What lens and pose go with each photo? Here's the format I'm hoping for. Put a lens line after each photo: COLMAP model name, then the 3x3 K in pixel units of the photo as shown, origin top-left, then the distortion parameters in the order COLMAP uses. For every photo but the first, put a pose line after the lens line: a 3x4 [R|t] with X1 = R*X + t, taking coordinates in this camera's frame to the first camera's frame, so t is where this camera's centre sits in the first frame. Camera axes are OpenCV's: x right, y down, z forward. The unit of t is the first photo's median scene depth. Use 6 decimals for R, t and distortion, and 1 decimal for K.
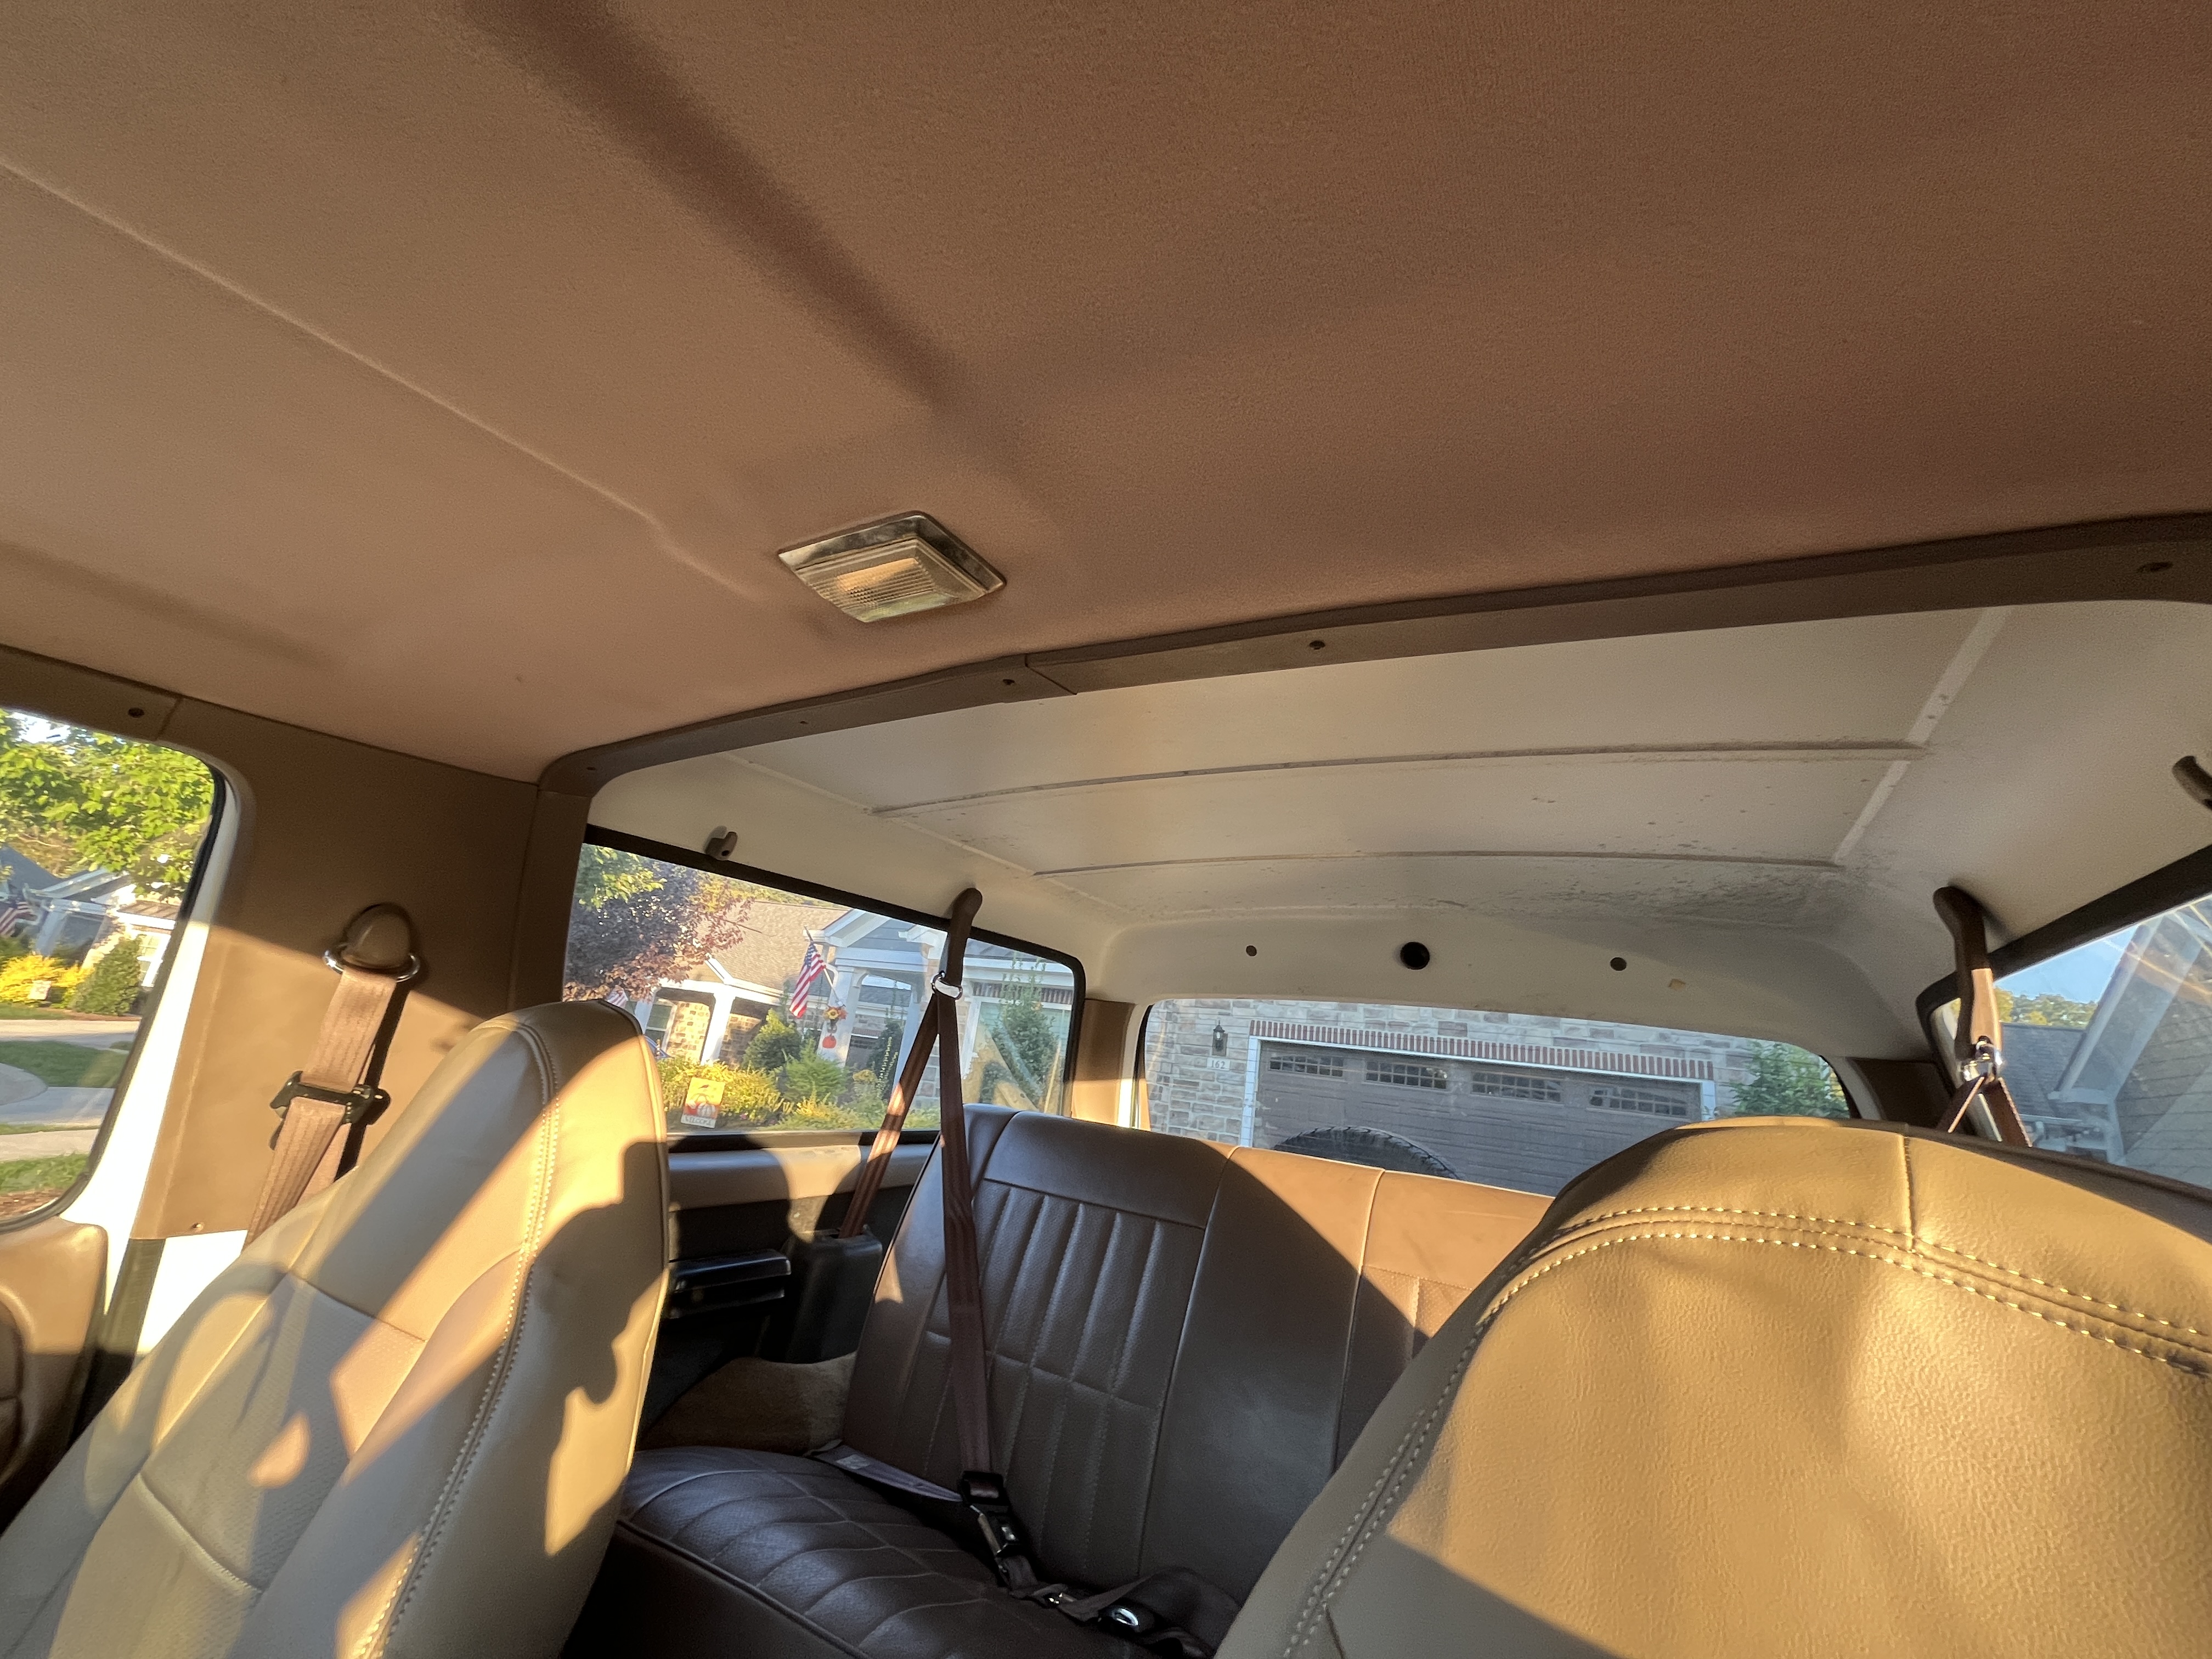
lens RADIAL K [[895.2, 0, 1103.0], [0, 895.2, 821.7], [0, 0, 1]] dist [-0.005383, 0.001188]
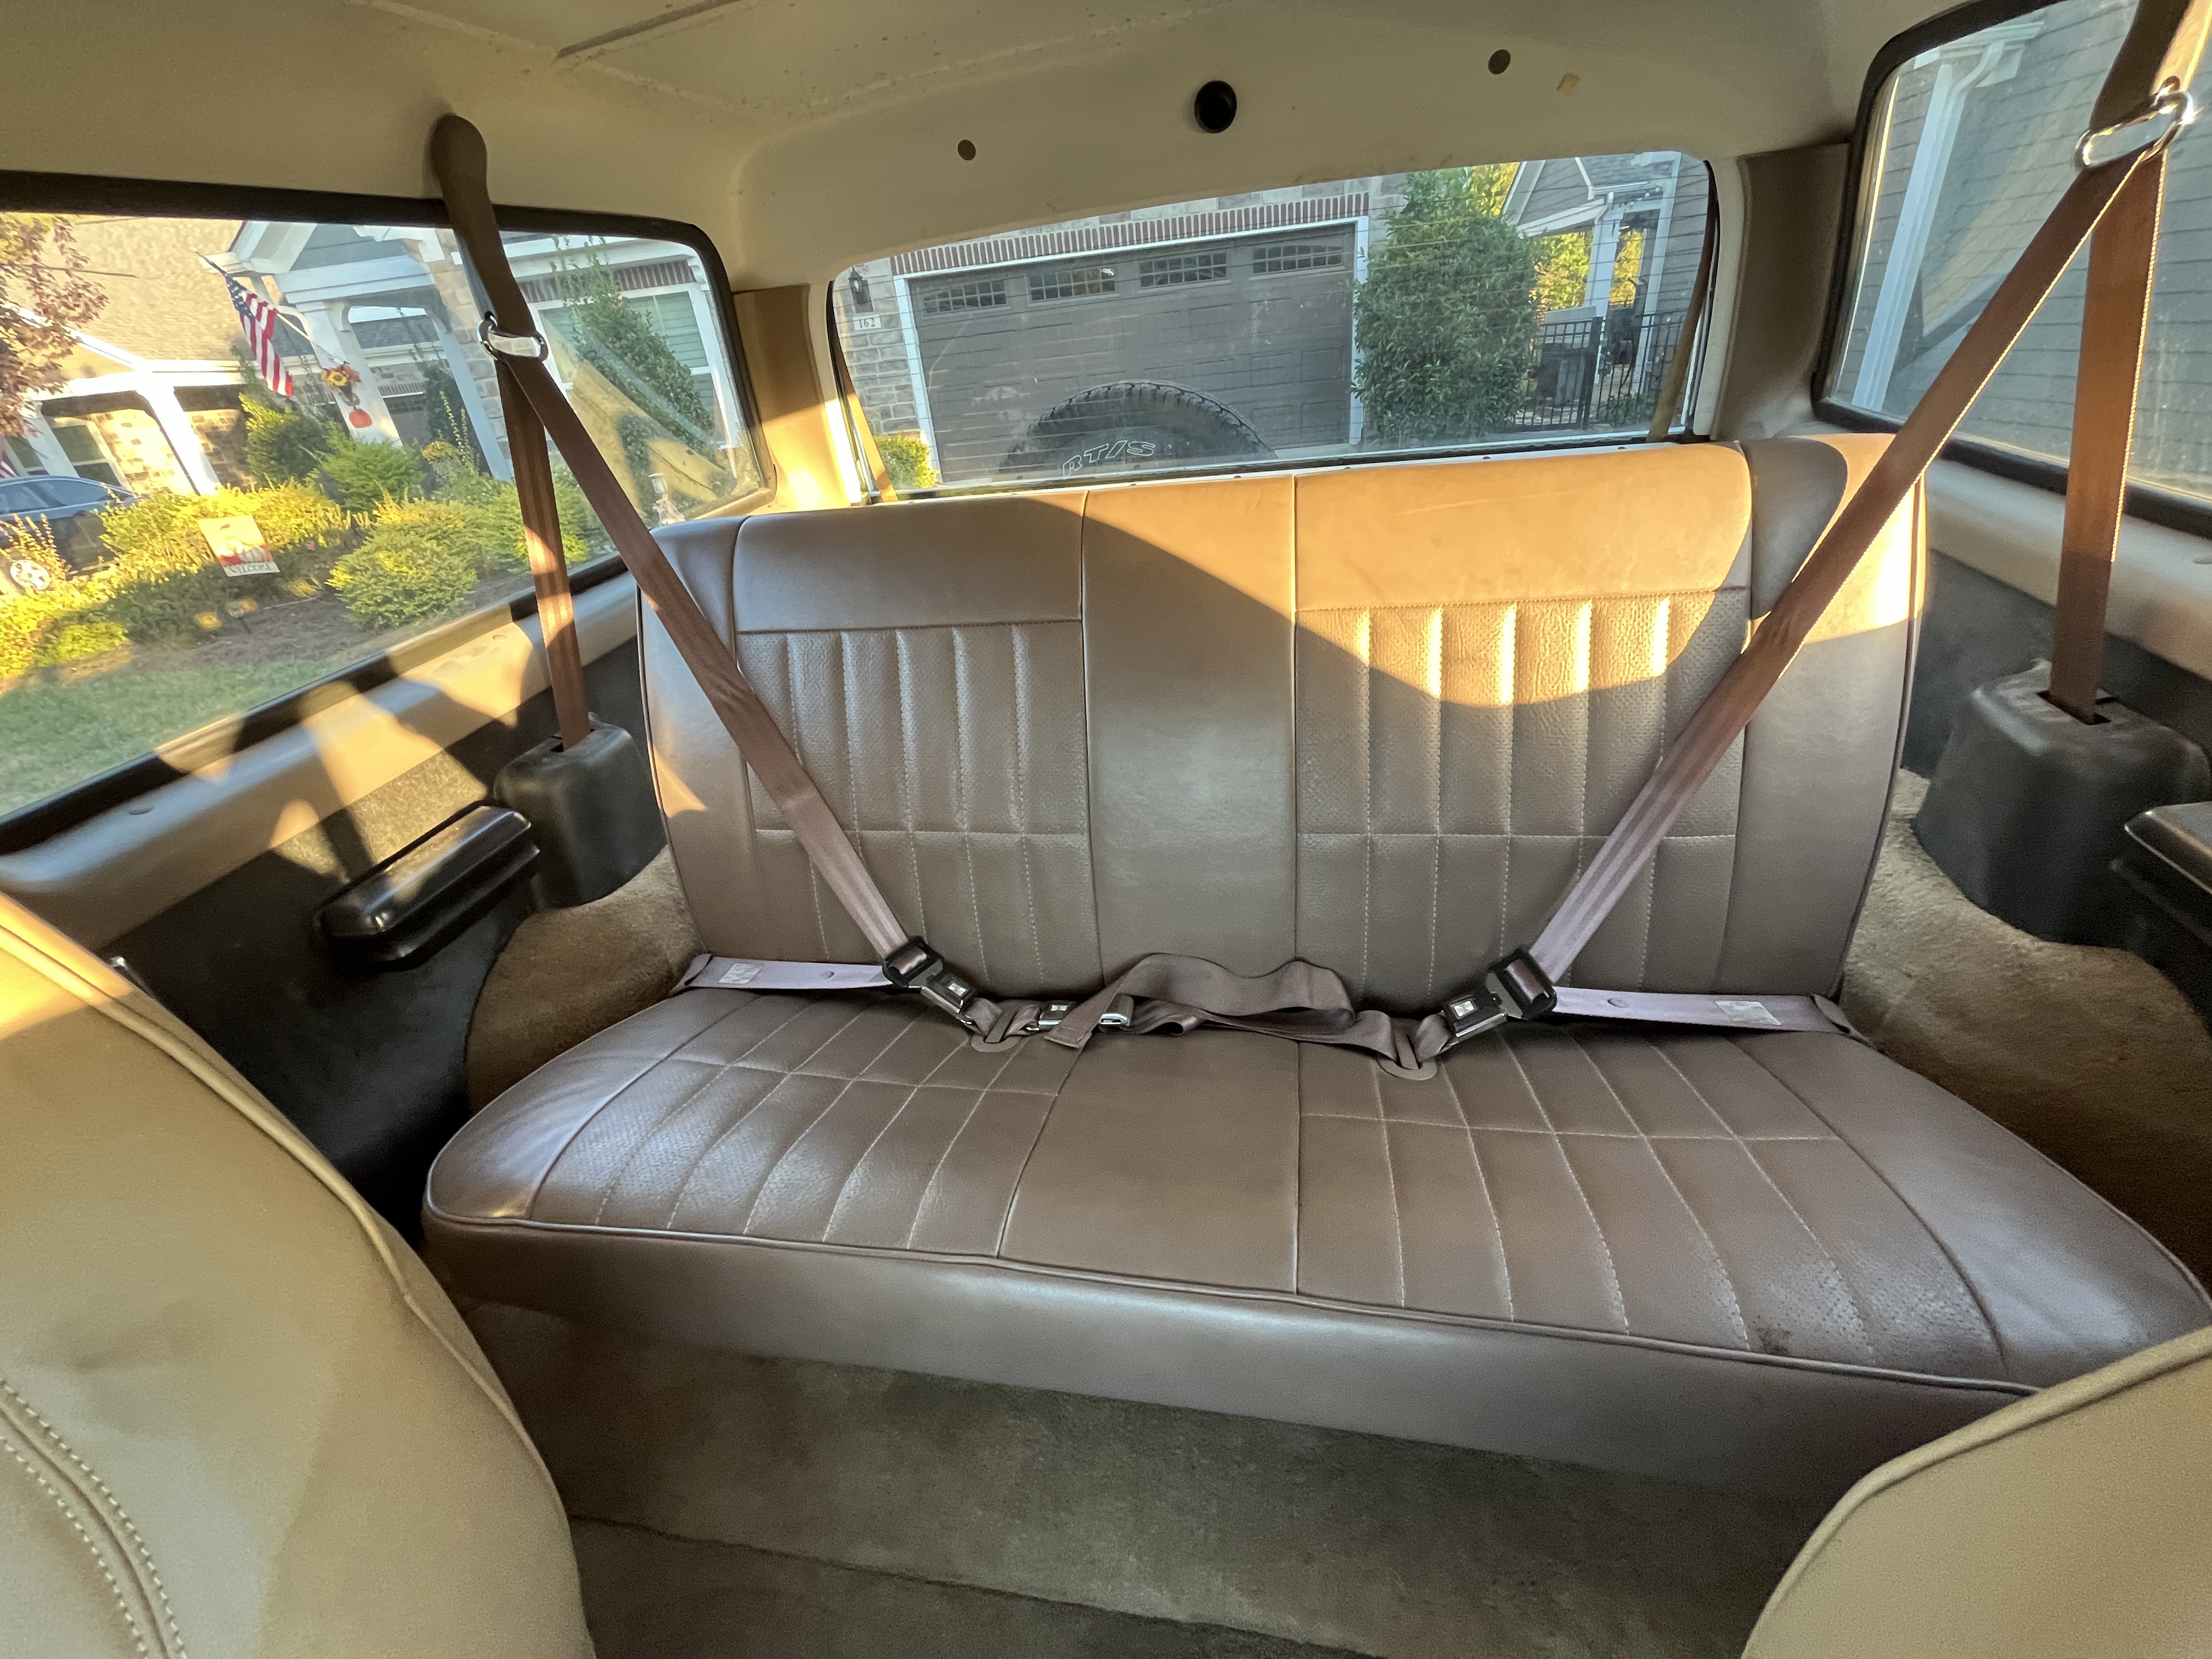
lens RADIAL K [[895.2, 0, 1106.9], [0, 895.2, 831.7], [0, 0, 1]] dist [-0.005383, 0.001188]
pose [[0.910675, -0.362953, 0.197321, -0.040102], [0.111255, 0.675452, 0.728963, 0.017034], [-0.397860, -0.641896, 0.655498, 0.199832]]
